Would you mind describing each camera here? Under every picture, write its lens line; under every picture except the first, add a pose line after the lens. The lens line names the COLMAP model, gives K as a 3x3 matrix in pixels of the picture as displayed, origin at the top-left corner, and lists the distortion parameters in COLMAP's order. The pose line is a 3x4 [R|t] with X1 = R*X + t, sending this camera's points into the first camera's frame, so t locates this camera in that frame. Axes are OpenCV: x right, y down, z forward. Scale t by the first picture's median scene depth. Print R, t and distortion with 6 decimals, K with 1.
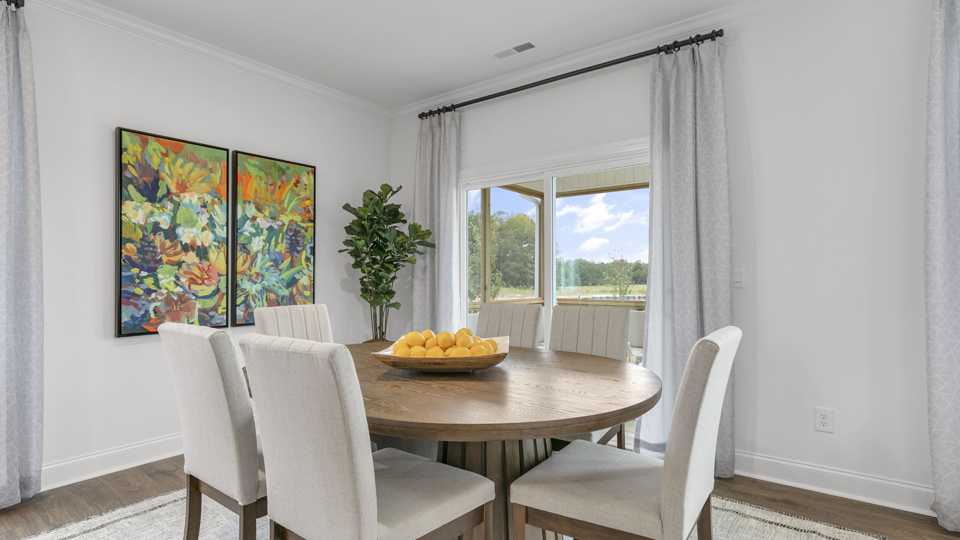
lens RADIAL K [[464.3, 0, 480.0], [0, 464.3, 270.0], [0, 0, 1]] dist [-0.001119, -0.000135]
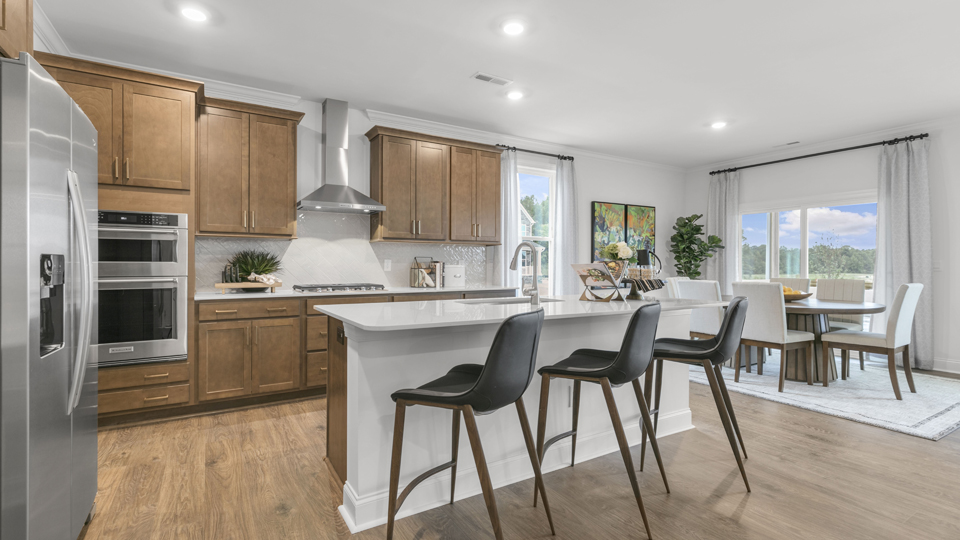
lens RADIAL K [[435.4, 0, 478.5], [0, 435.4, 263.0], [0, 0, 1]] dist [0.001589, 0.000634]
pose [[0.930474, 0.001905, -0.366354, -0.482949], [0.002599, 0.999927, 0.011799, -0.018561], [0.366349, -0.011931, 0.930401, -1.220555]]
